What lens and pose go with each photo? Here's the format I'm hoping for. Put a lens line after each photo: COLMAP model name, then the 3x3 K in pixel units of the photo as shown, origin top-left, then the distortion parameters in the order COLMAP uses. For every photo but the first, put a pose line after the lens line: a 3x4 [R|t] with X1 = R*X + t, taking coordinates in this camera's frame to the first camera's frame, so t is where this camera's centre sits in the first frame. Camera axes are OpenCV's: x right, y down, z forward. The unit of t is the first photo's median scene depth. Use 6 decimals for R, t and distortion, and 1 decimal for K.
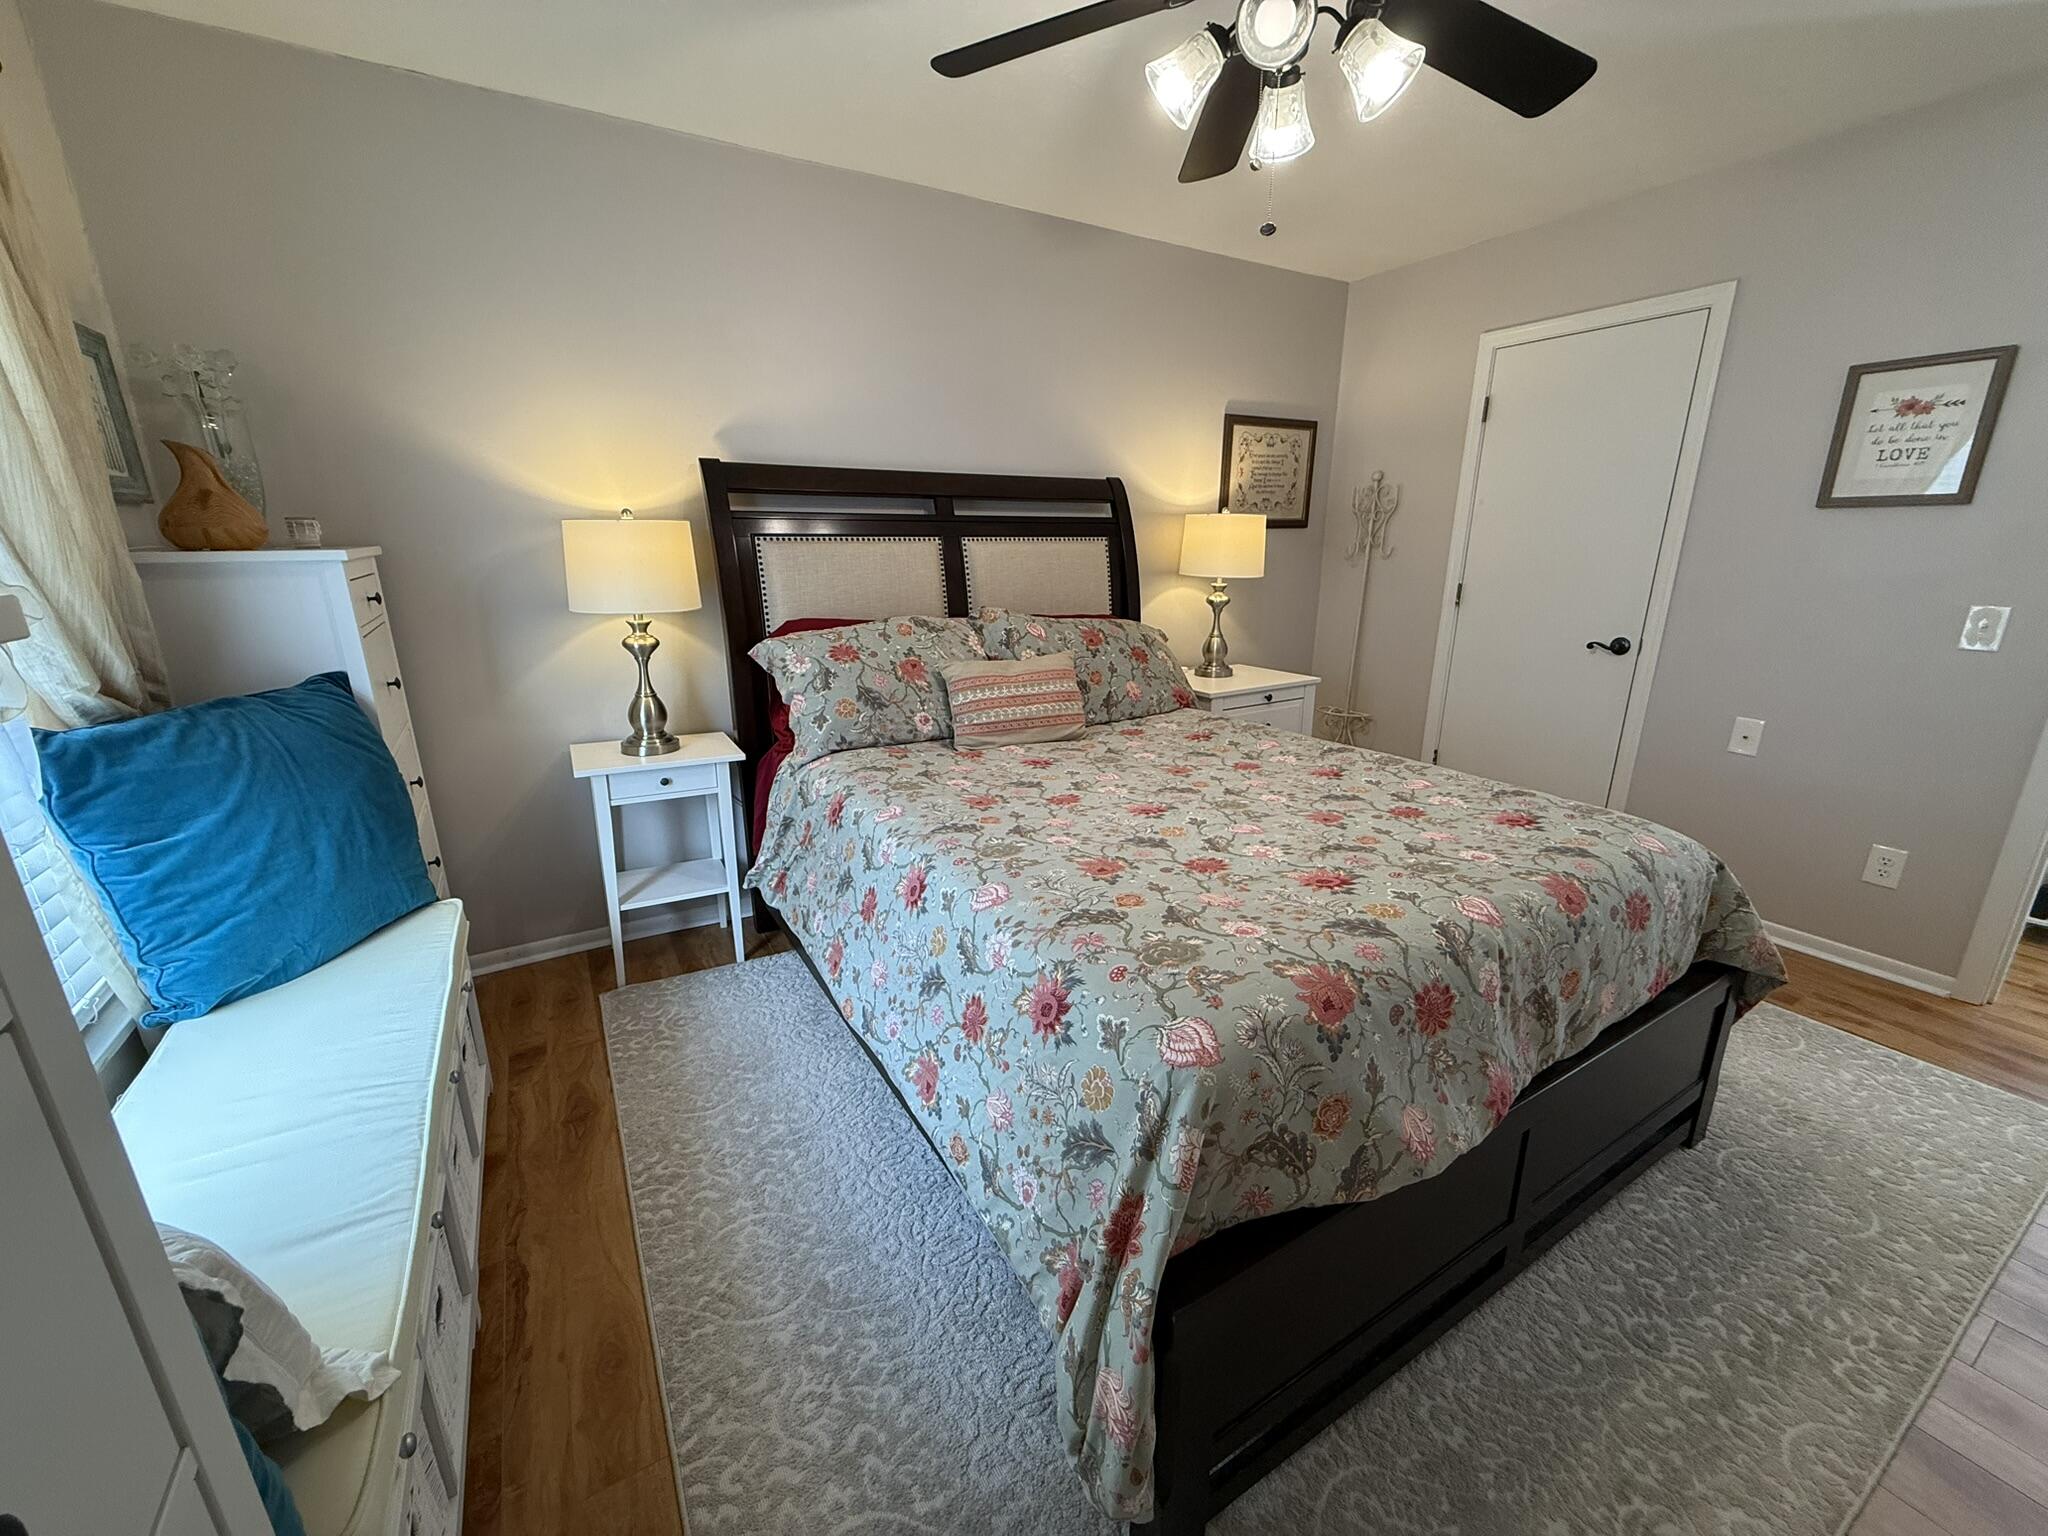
lens RADIAL K [[811.8, 0, 1023.0], [0, 811.8, 773.0], [0, 0, 1]] dist [-0.001434, 0.000432]
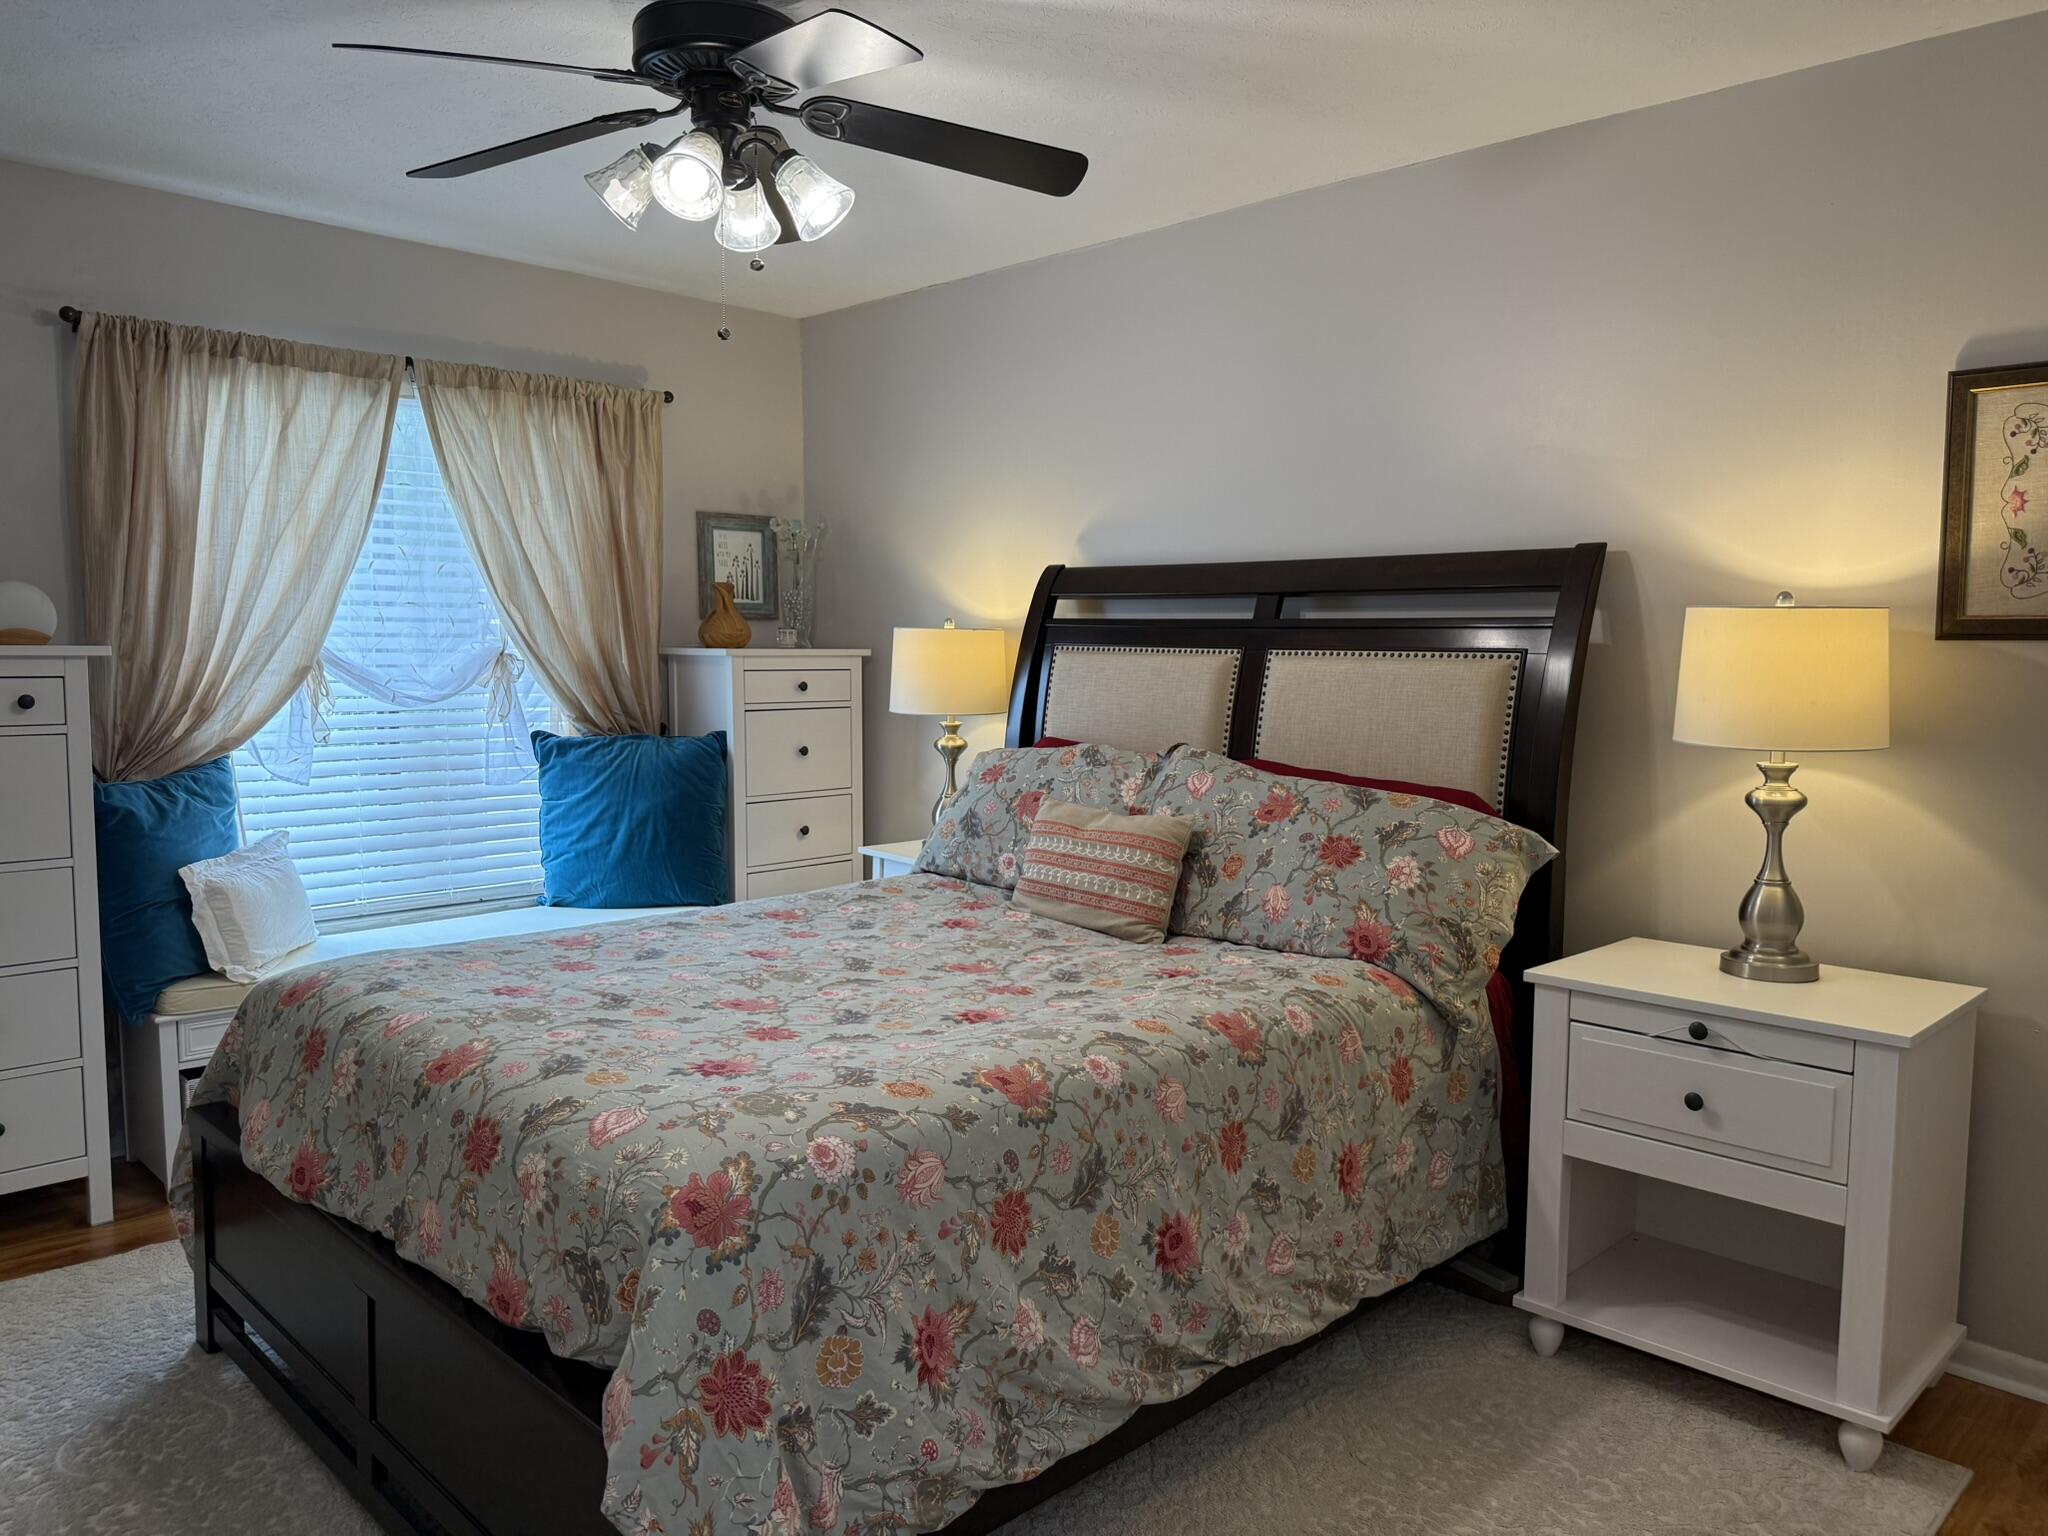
lens RADIAL K [[1429.7, 0, 1027.4], [0, 1429.7, 768.8], [0, 0, 1]] dist [0.107526, -0.154093]
pose [[0.240841, 0.090024, -0.966381, 1.273183], [-0.284000, 0.958645, 0.018525, -0.189141], [0.928084, 0.269990, 0.256448, 0.629005]]
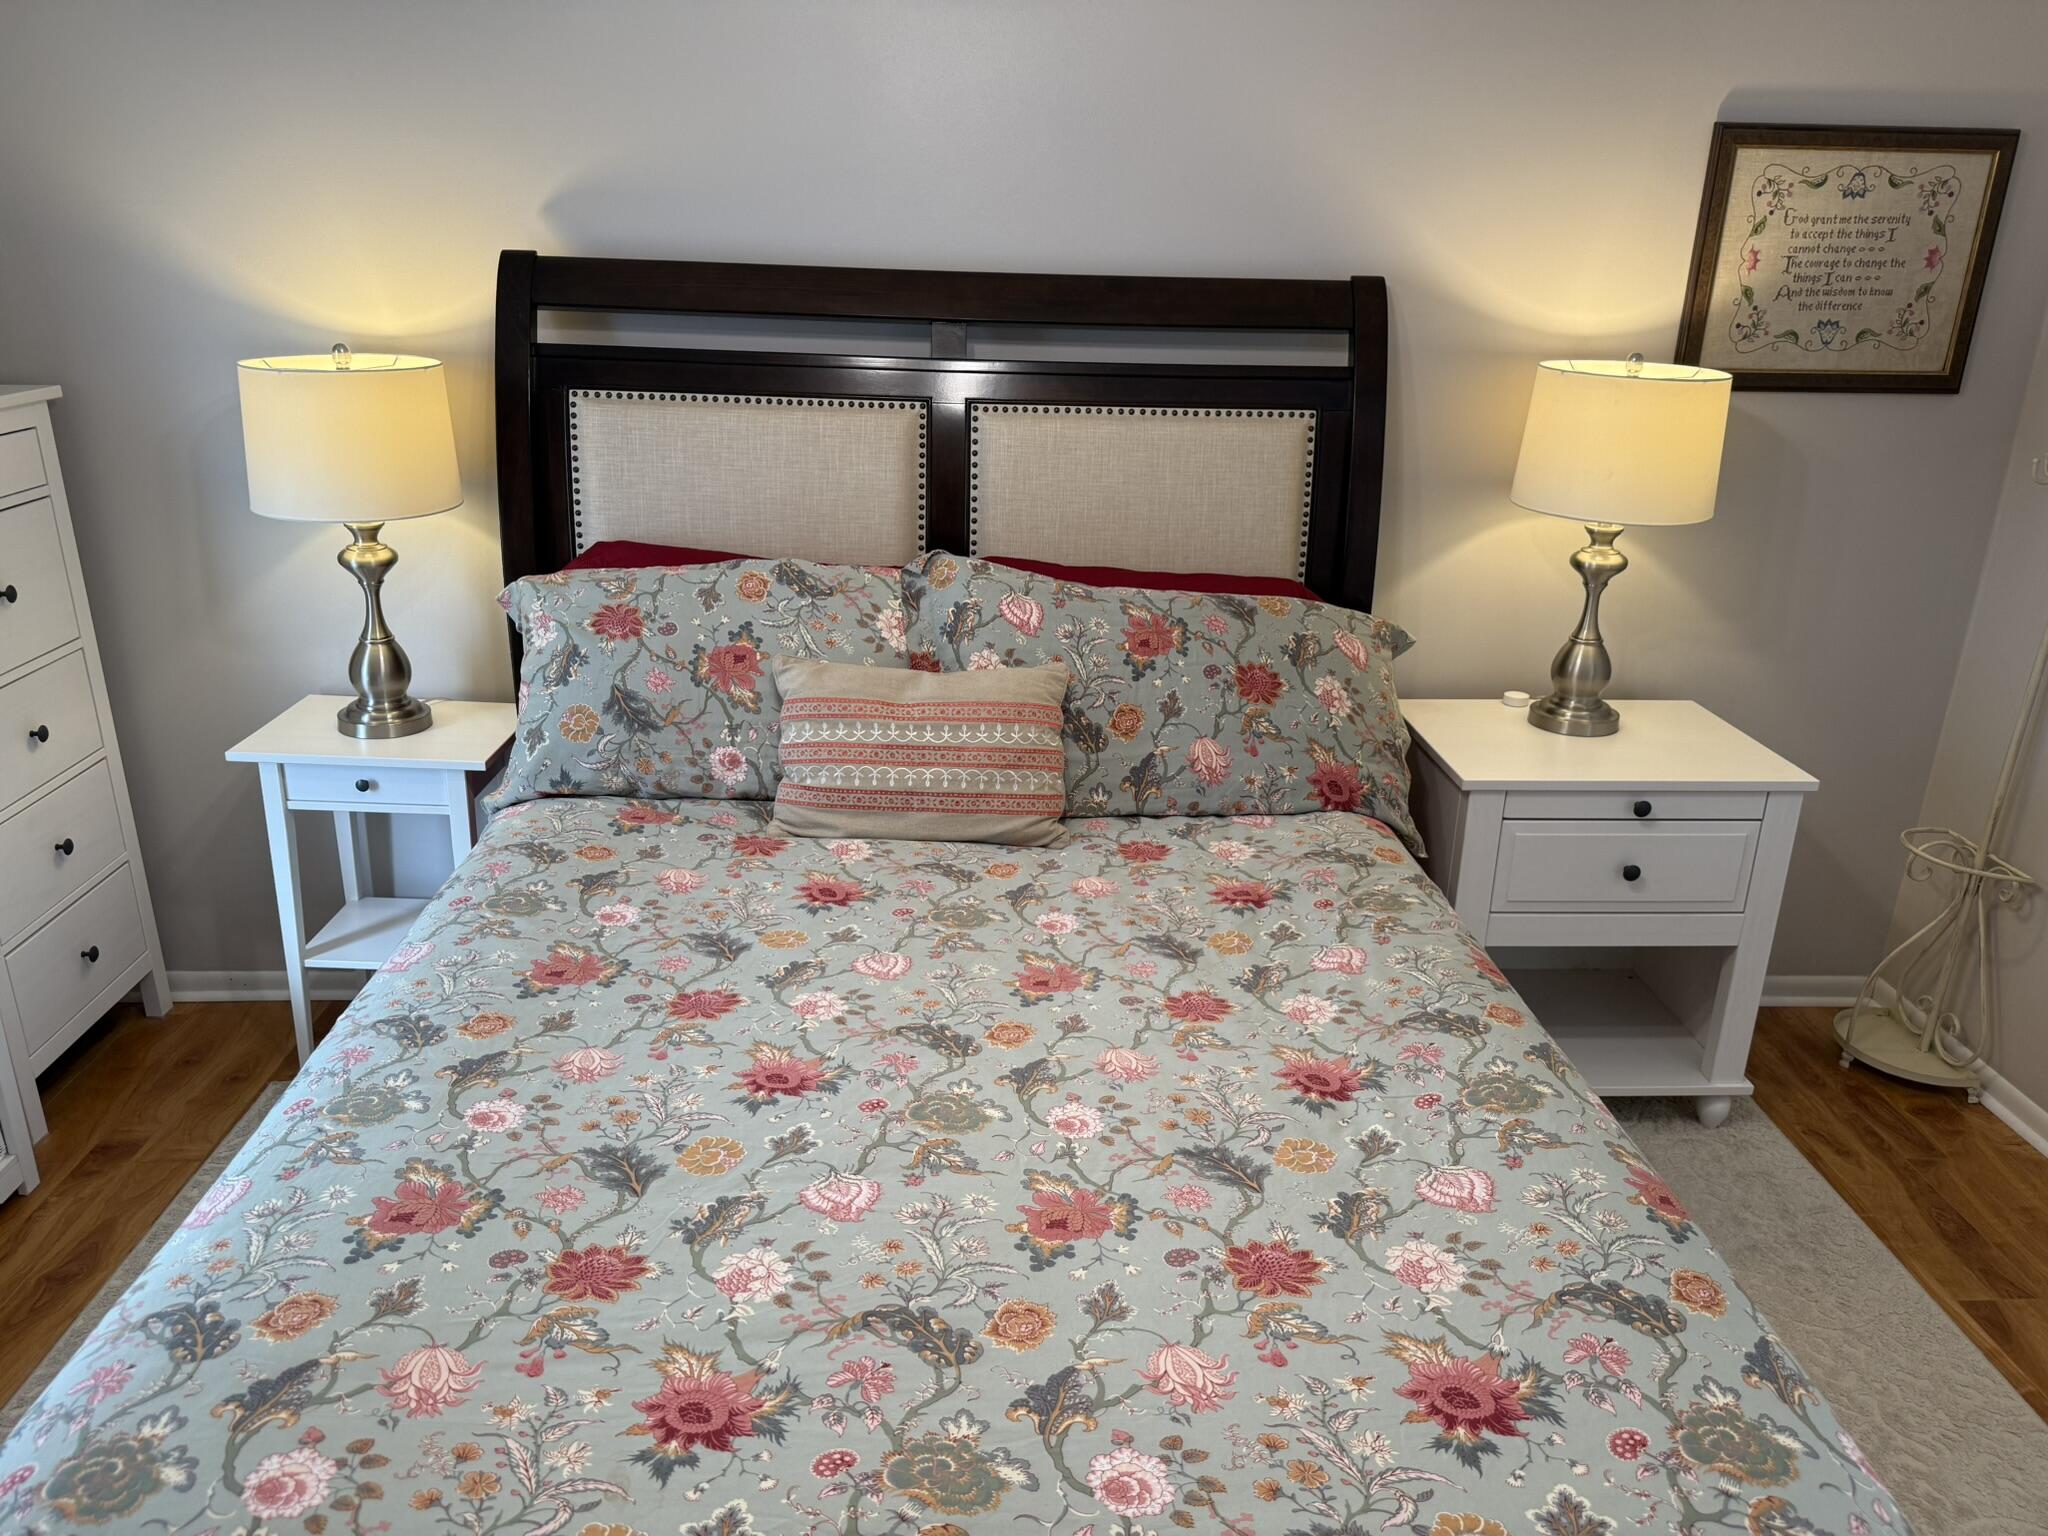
lens RADIAL K [[1429.7, 0, 1027.4], [0, 1429.7, 768.8], [0, 0, 1]] dist [0.107526, -0.154093]
pose [[0.878832, 0.187507, -0.438744, 0.484039], [-0.159860, 0.982111, 0.099517, -0.190106], [0.449555, -0.017321, 0.893085, 0.227604]]
